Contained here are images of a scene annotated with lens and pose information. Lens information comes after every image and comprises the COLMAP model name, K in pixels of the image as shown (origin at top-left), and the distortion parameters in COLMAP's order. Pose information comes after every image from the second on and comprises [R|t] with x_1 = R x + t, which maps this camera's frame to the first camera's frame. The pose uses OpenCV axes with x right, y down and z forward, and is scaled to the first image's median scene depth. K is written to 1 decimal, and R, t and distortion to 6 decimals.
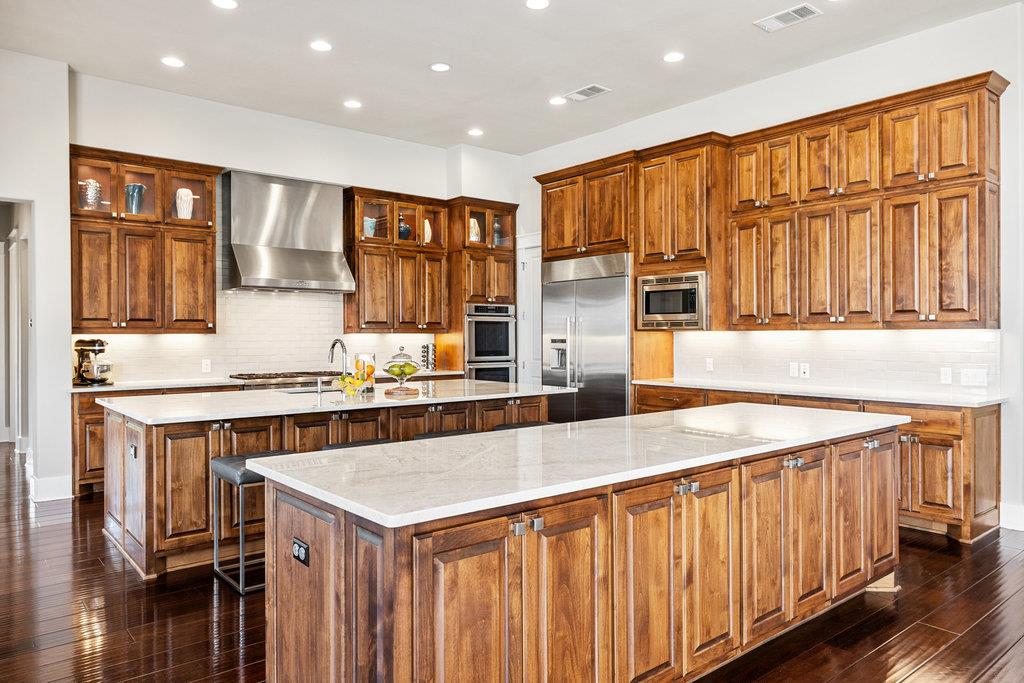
lens RADIAL K [[693.7, 0, 512.4], [0, 693.7, 338.0], [0, 0, 1]] dist [-0.008427, 0.001732]
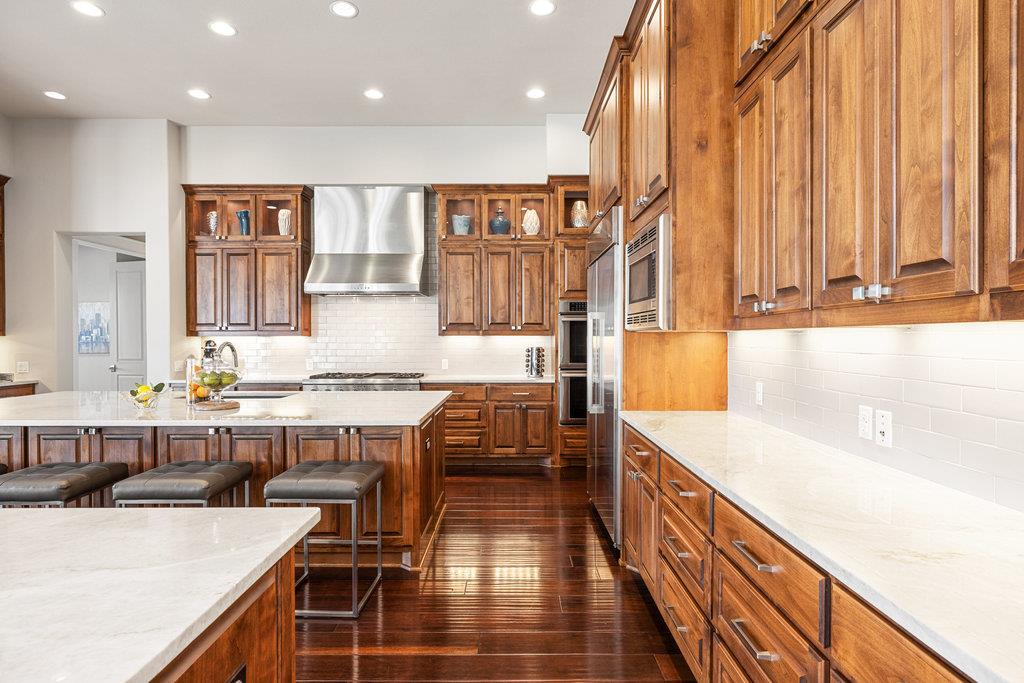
lens RADIAL K [[553.0, 0, 509.7], [0, 553.0, 344.1], [0, 0, 1]] dist [-0.003907, -0.000756]
pose [[0.763683, 0.009410, -0.645522, 0.388248], [-0.003526, 0.999940, 0.010405, -0.003397], [0.645581, -0.005671, 0.763671, 0.519638]]
